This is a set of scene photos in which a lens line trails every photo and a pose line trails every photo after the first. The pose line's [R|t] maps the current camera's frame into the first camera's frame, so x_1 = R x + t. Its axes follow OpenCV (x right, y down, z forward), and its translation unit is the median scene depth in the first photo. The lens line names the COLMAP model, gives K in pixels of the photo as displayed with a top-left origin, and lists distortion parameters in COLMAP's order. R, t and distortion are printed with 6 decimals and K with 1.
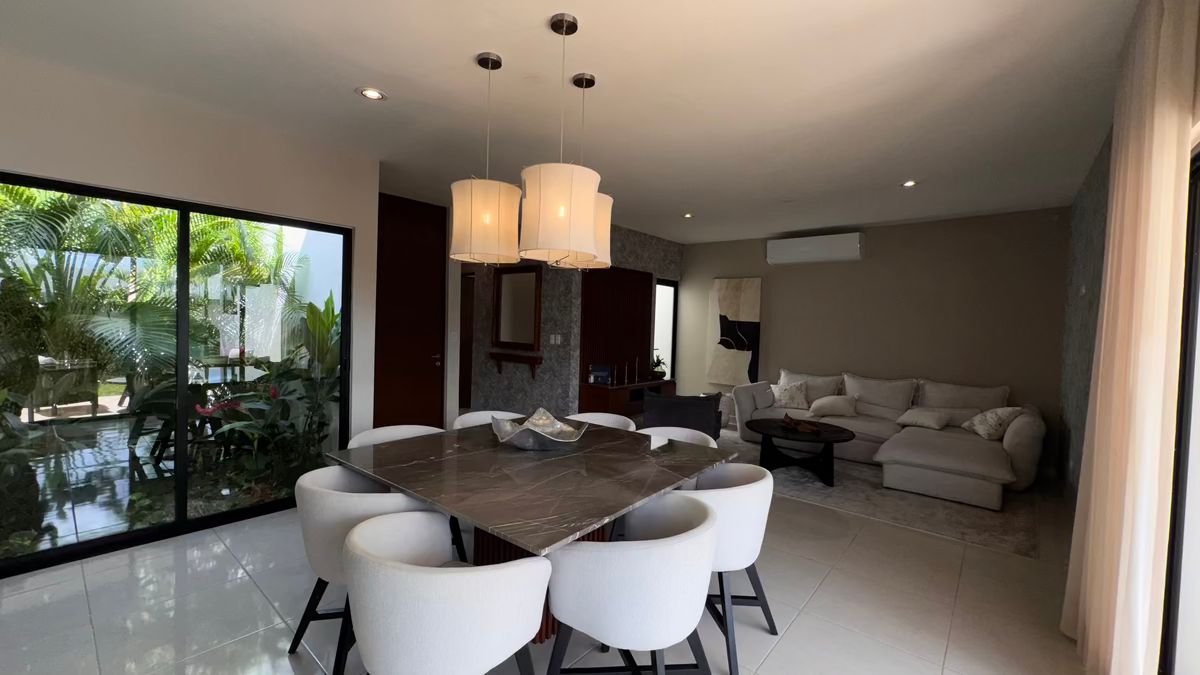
lens RADIAL K [[476.2, 0, 599.8], [0, 476.2, 338.2], [0, 0, 1]] dist [-0.002633, -0.000096]
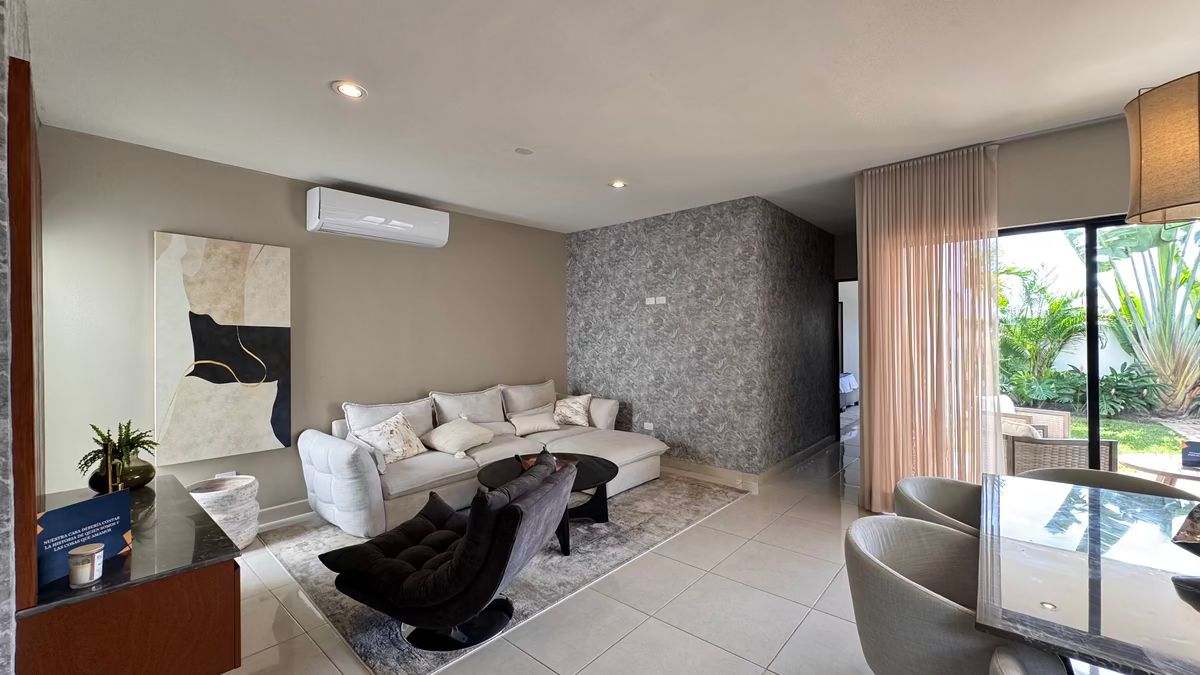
lens RADIAL K [[476.2, 0, 611.5], [0, 476.2, 334.1], [0, 0, 1]] dist [-0.002633, -0.000096]
pose [[0.012255, -0.027576, 0.999545, -0.224459], [0.041568, 0.998770, 0.027045, -0.026060], [-0.999061, 0.041218, 0.013386, 0.632062]]
